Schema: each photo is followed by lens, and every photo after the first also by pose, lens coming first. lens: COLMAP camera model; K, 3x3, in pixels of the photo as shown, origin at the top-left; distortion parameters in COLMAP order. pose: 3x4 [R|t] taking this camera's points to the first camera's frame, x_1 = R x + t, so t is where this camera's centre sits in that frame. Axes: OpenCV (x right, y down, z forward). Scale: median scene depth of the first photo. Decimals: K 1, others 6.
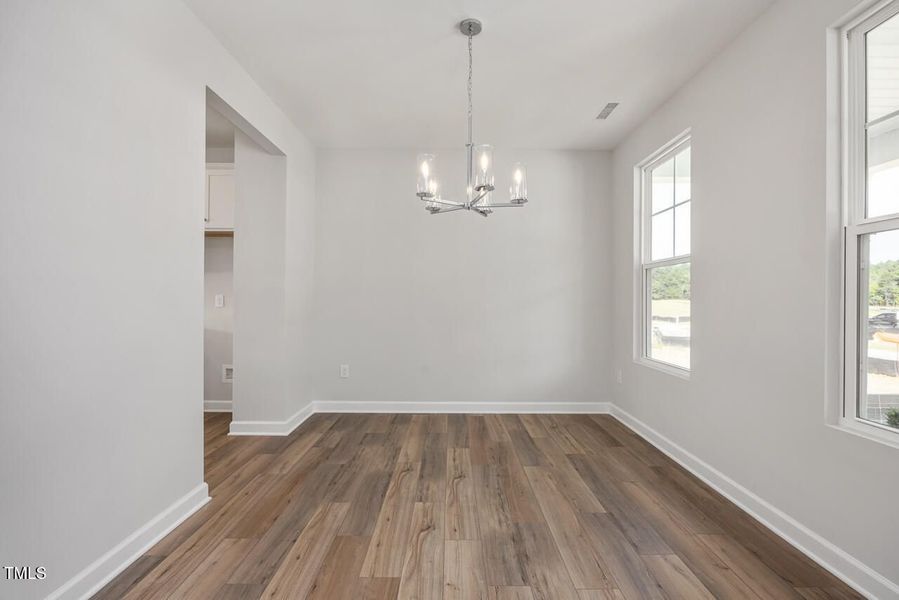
lens RADIAL K [[437.4, 0, 449.5], [0, 437.4, 300.0], [0, 0, 1]] dist [-0.000549, -0.000058]
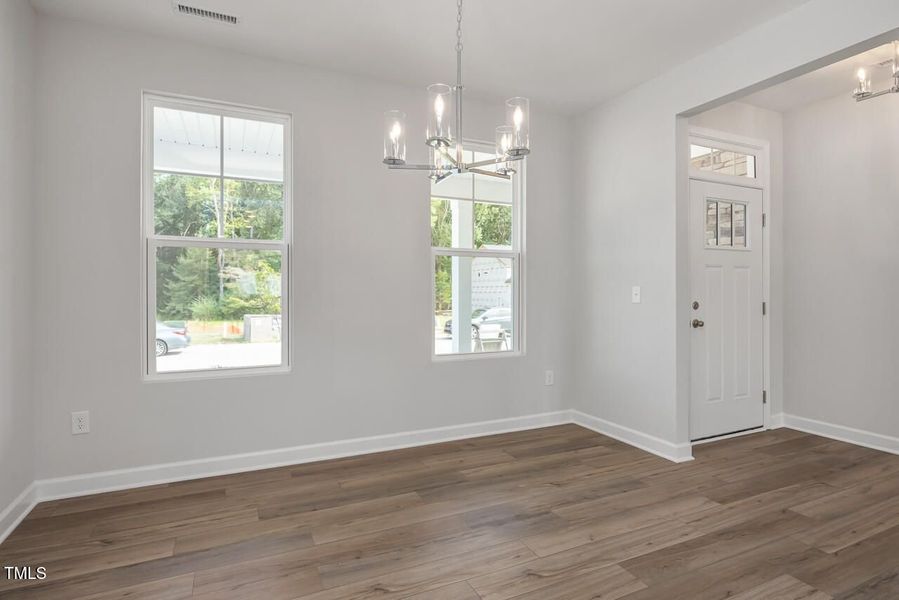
lens RADIAL K [[437.4, 0, 449.5], [0, 437.4, 300.0], [0, 0, 1]] dist [-0.000549, -0.000058]
pose [[-0.414132, -0.020224, 0.909992, -0.603293], [-0.002743, 0.999776, 0.020971, -0.029195], [-0.910213, 0.006188, -0.414095, 1.201241]]
